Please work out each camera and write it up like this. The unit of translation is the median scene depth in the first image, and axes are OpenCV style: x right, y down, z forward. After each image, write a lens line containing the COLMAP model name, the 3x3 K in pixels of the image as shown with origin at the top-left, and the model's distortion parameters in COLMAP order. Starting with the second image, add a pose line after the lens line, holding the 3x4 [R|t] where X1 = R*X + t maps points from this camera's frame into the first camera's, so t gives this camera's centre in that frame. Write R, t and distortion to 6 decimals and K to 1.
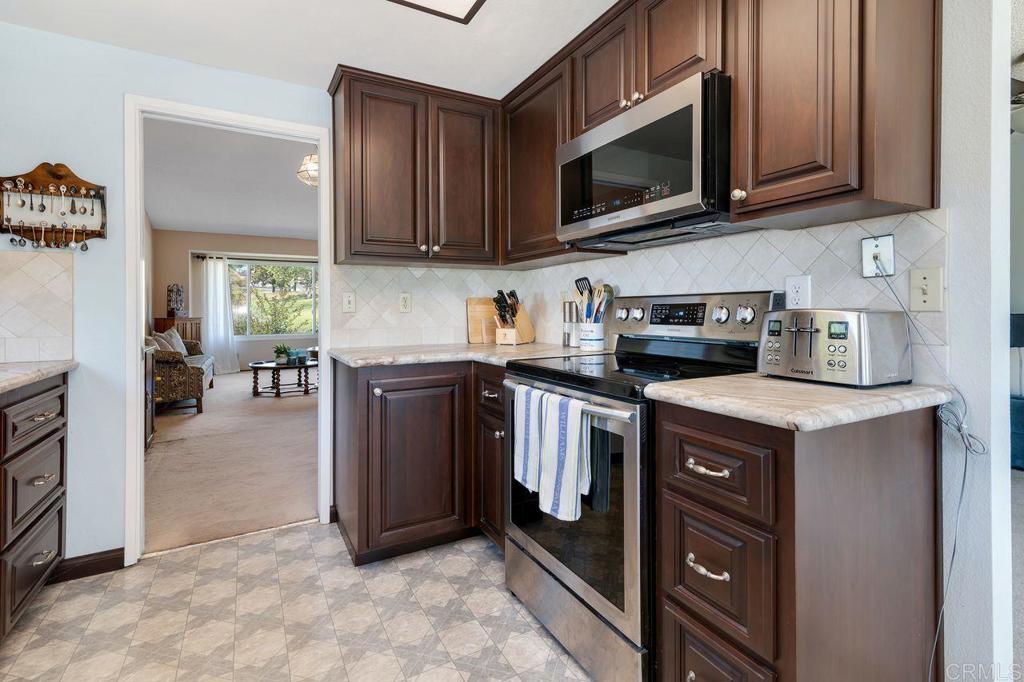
lens RADIAL K [[462.7, 0, 496.8], [0, 462.7, 302.9], [0, 0, 1]] dist [0.018357, -0.000406]
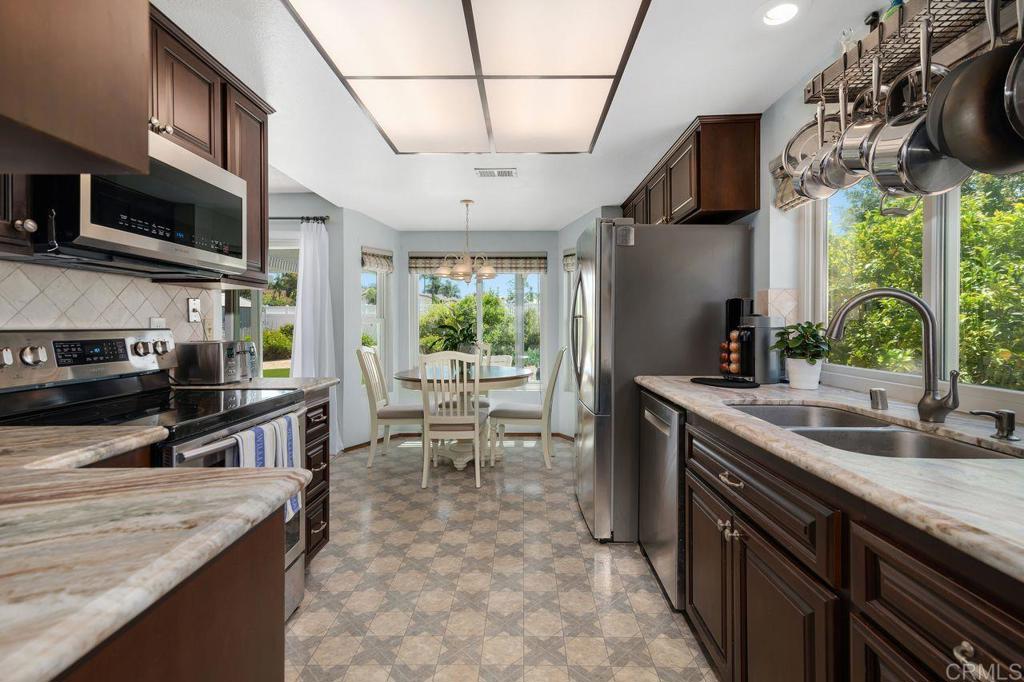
lens RADIAL K [[462.7, 0, 509.6], [0, 462.7, 326.1], [0, 0, 1]] dist [0.018357, -0.000406]
pose [[-0.865507, 0.011113, 0.500774, -0.741307], [0.004508, 0.999886, -0.014398, -0.008153], [-0.500877, -0.010204, -0.865459, 1.348406]]
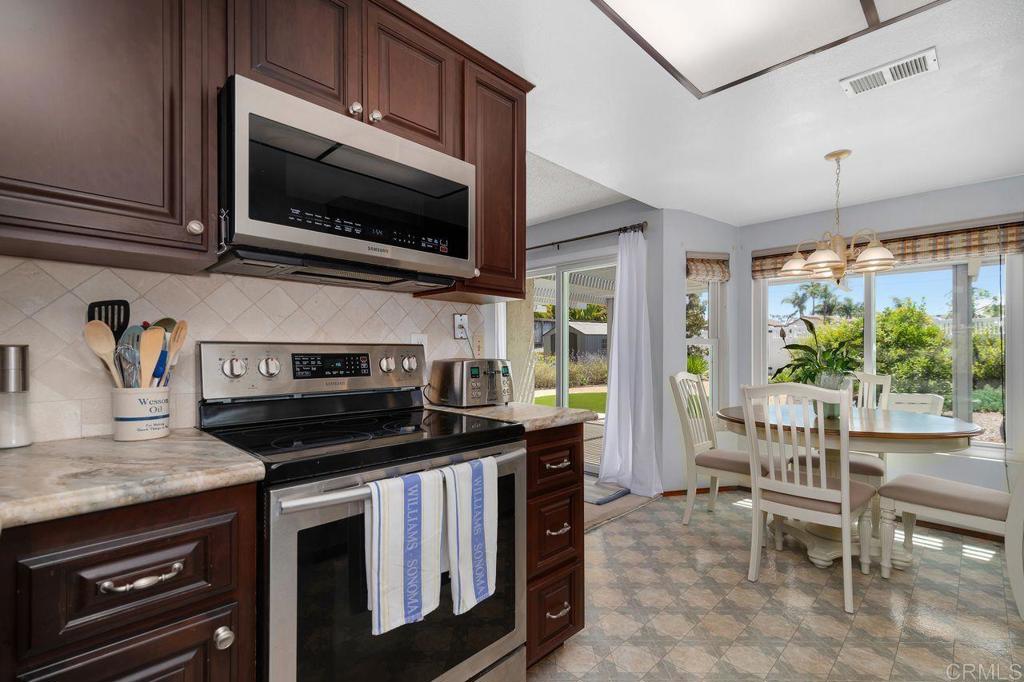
lens RADIAL K [[462.7, 0, 512.5], [0, 462.7, 350.9], [0, 0, 1]] dist [0.018357, -0.000406]
pose [[-0.292512, 0.011778, 0.956189, -0.546341], [-0.009802, 0.999835, -0.015314, 0.006532], [-0.956212, -0.013852, -0.292348, 0.910891]]
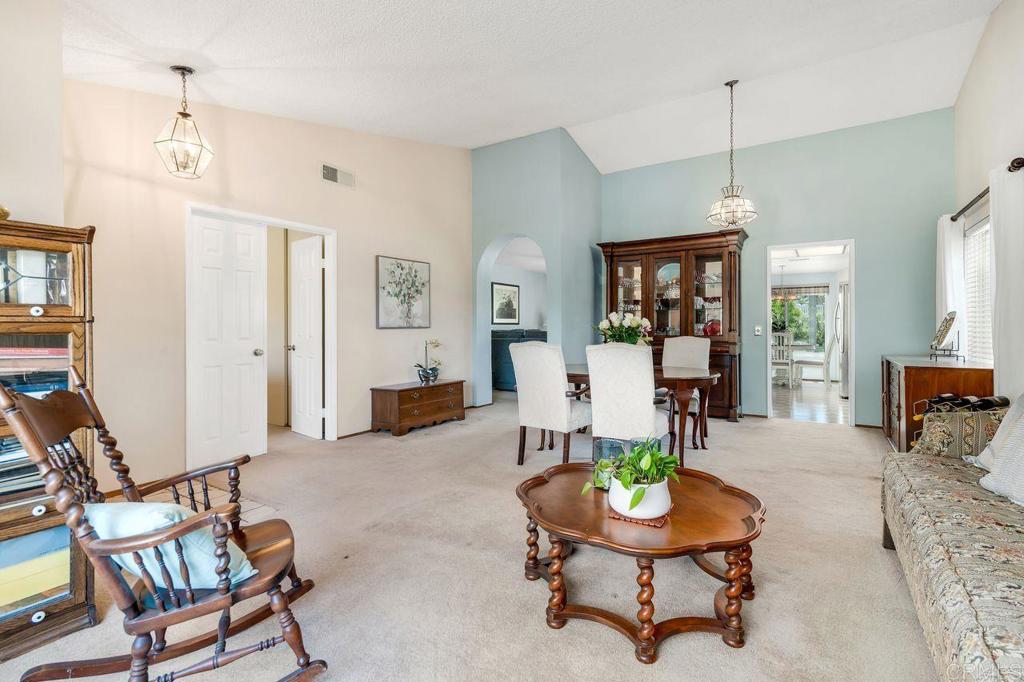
lens RADIAL K [[462.7, 0, 519.1], [0, 462.7, 330.1], [0, 0, 1]] dist [0.018357, -0.000406]
pose [[-0.481050, 0.008155, 0.876655, -2.458597], [0.001499, 0.999963, -0.008480, 0.069823], [-0.876692, -0.002766, -0.481044, 4.396094]]
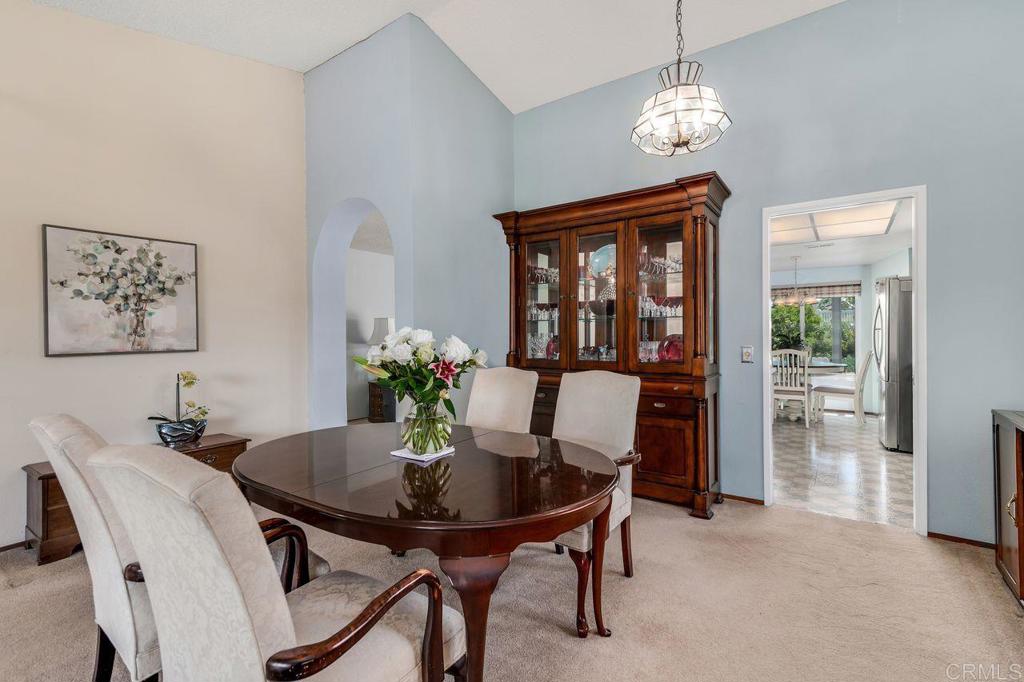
lens RADIAL K [[462.7, 0, 513.6], [0, 462.7, 339.2], [0, 0, 1]] dist [0.018357, -0.000406]
pose [[-0.446041, 0.007089, 0.894984, -1.719737], [0.005558, 0.999971, -0.005151, -0.003933], [-0.894995, 0.002677, -0.446068, 3.124359]]
